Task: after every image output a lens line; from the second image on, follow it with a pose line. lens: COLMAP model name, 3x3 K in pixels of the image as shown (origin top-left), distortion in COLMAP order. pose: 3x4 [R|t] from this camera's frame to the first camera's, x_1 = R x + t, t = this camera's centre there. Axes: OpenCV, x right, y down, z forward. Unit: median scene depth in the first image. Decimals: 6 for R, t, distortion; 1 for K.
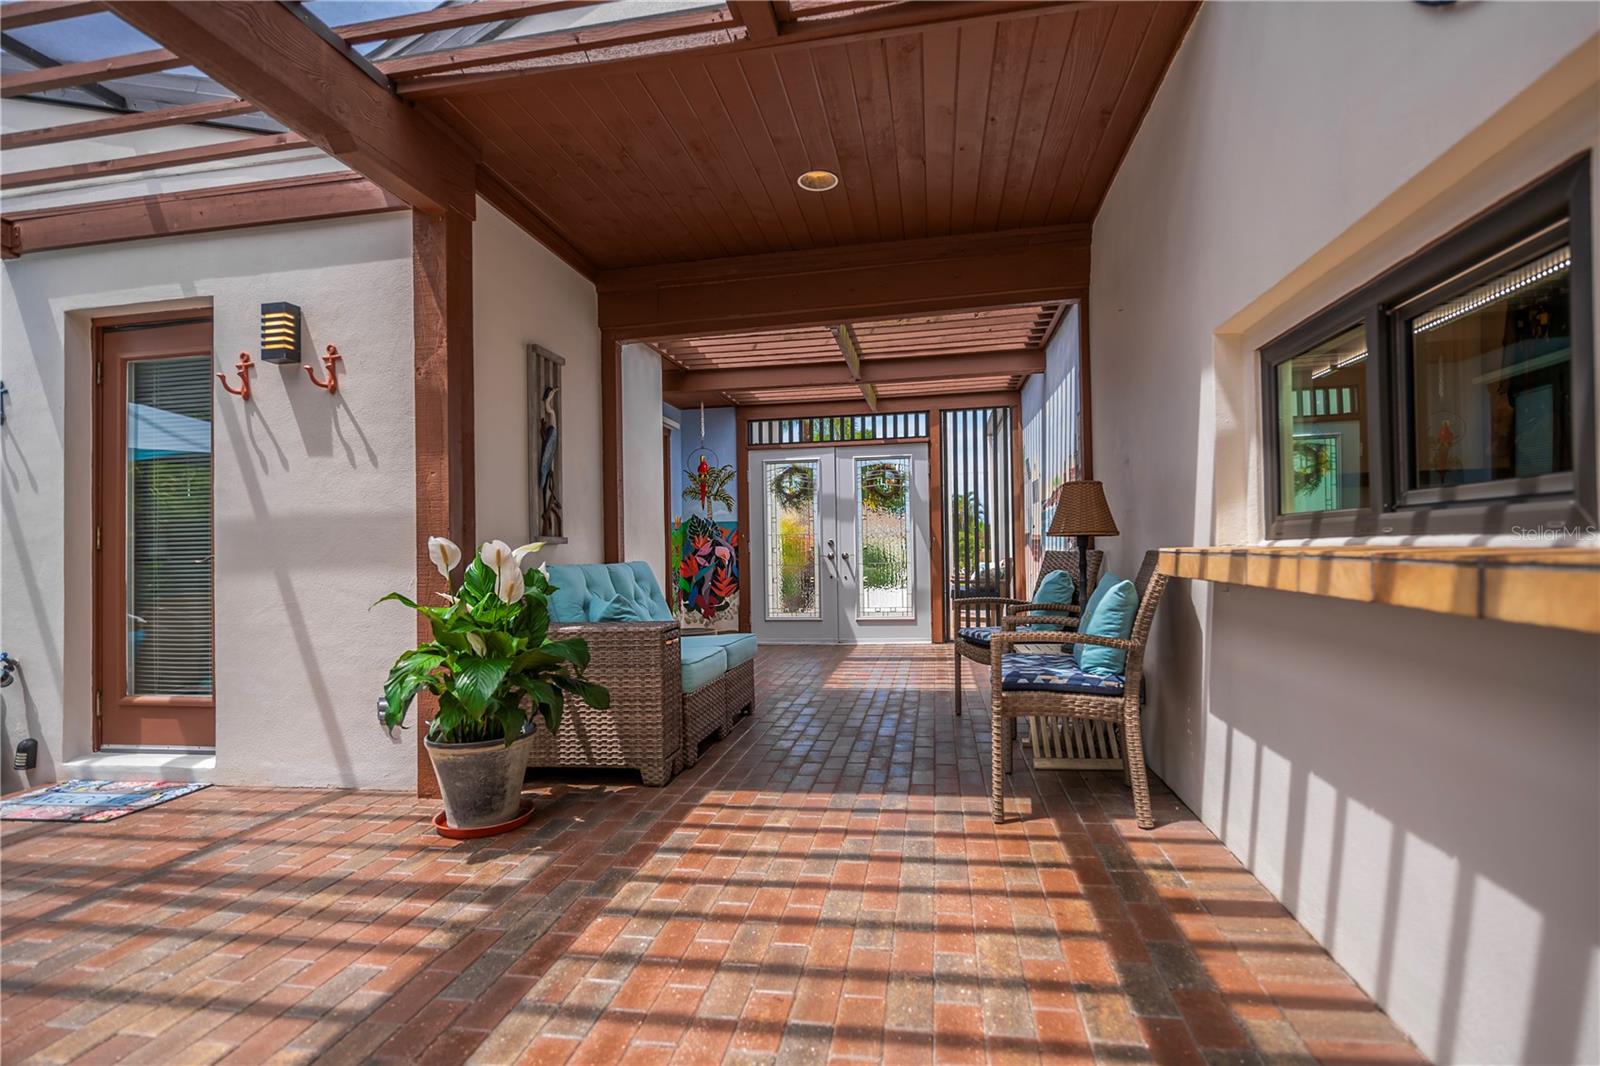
lens RADIAL K [[783.1, 0, 800.6], [0, 783.1, 544.8], [0, 0, 1]] dist [-0.001649, -0.000950]
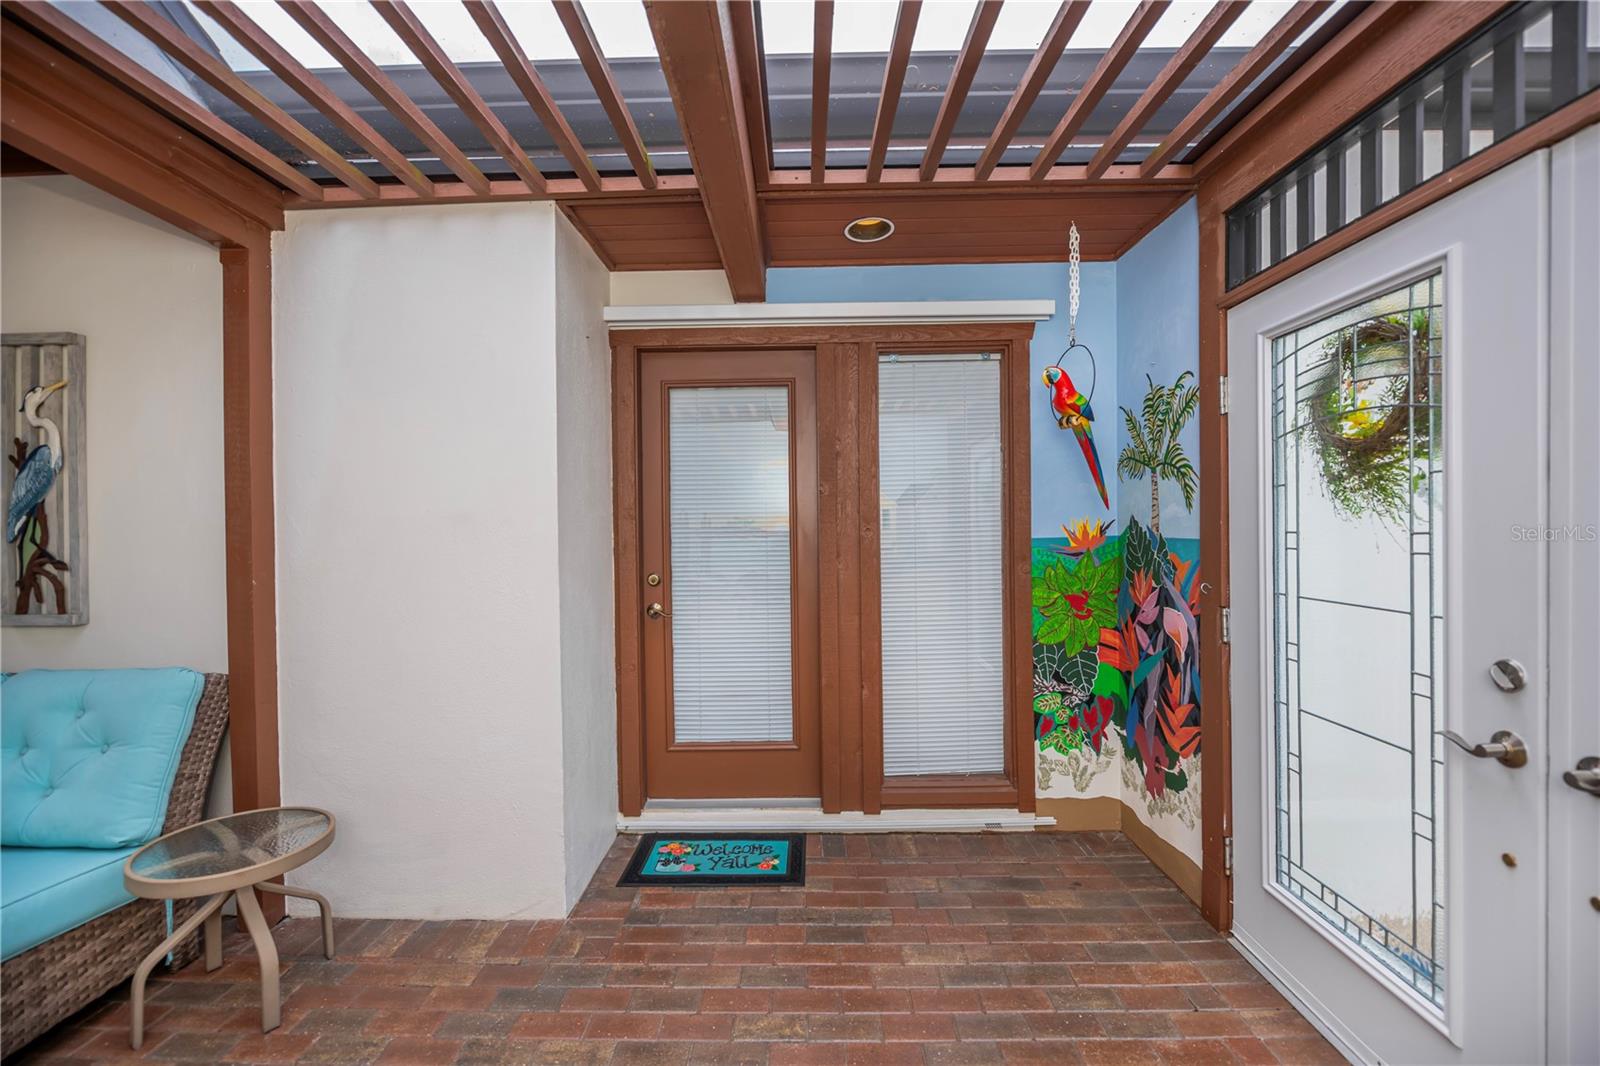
lens RADIAL K [[647.4, 0, 800.0], [0, 647.4, 533.0], [0, 0, 1]] dist [-0.009076, -0.000385]
pose [[0.160465, 0.024585, -0.986735, 0.349246], [0.016215, 0.999489, 0.027540, -0.094586], [0.986908, -0.020420, 0.159984, 1.753035]]
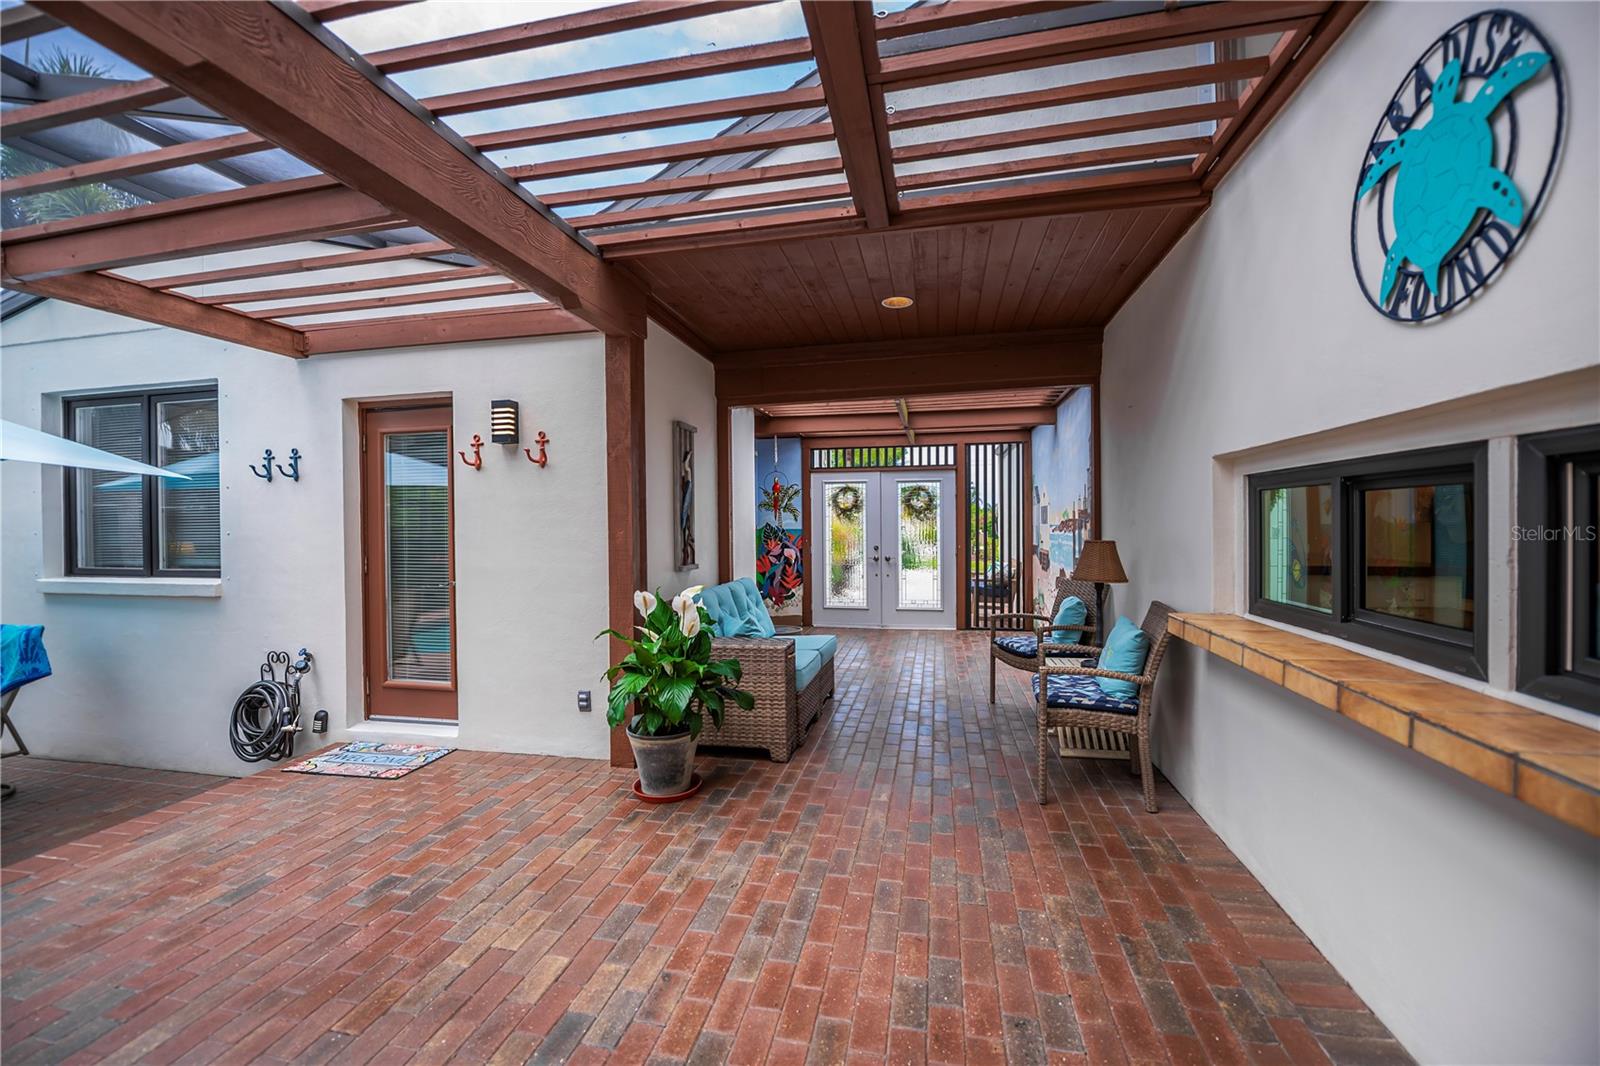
lens RADIAL K [[647.4, 0, 800.0], [0, 647.4, 533.0], [0, 0, 1]] dist [-0.009076, -0.000385]
pose [[0.999241, 0.013656, -0.036488, -0.101021], [-0.012875, 0.999685, 0.021538, -0.102553], [0.036770, -0.021052, 0.999102, -0.105247]]
